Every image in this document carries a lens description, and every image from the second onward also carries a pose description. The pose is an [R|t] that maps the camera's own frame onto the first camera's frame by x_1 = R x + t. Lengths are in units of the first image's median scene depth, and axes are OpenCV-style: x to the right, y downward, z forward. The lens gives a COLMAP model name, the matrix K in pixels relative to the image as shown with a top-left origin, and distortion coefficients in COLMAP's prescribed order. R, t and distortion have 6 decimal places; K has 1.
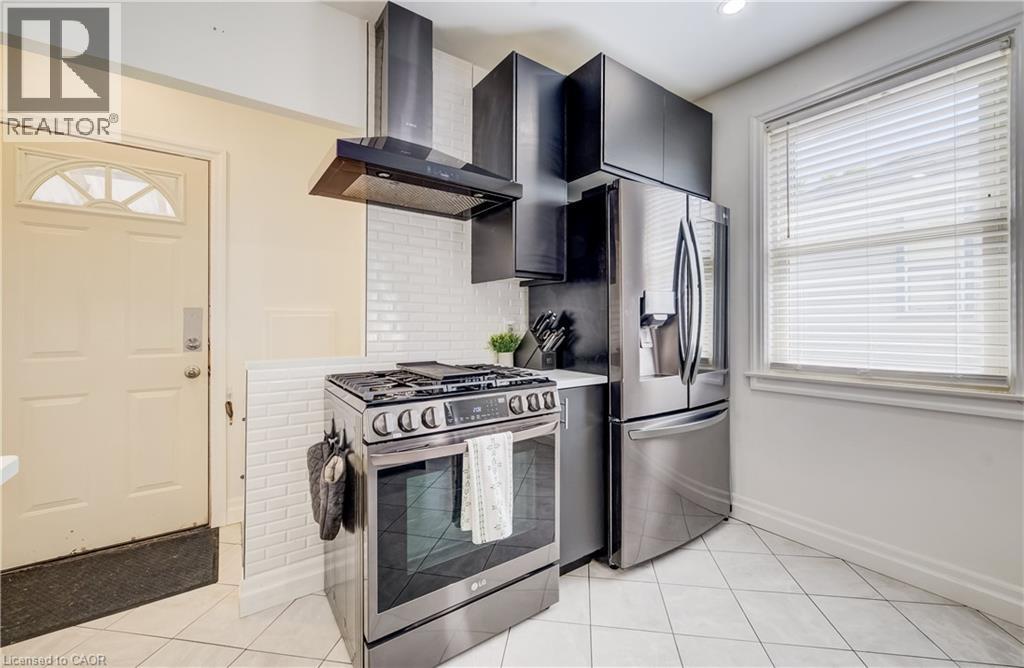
lens RADIAL K [[402.6, 0, 509.2], [0, 402.6, 324.0], [0, 0, 1]] dist [-0.000960, -0.000079]
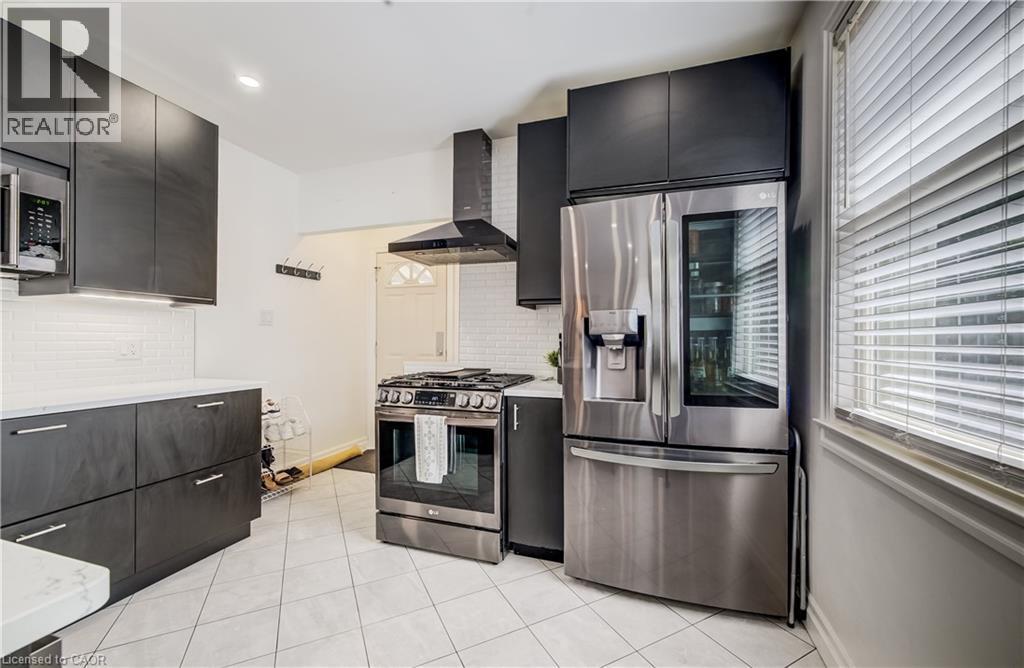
lens RADIAL K [[402.6, 0, 510.9], [0, 402.6, 337.5], [0, 0, 1]] dist [-0.000960, -0.000079]
pose [[0.587483, -0.001748, -0.809234, 1.006445], [-0.002030, 0.999991, -0.003634, -0.011811], [0.809234, 0.003778, 0.587475, 0.249938]]
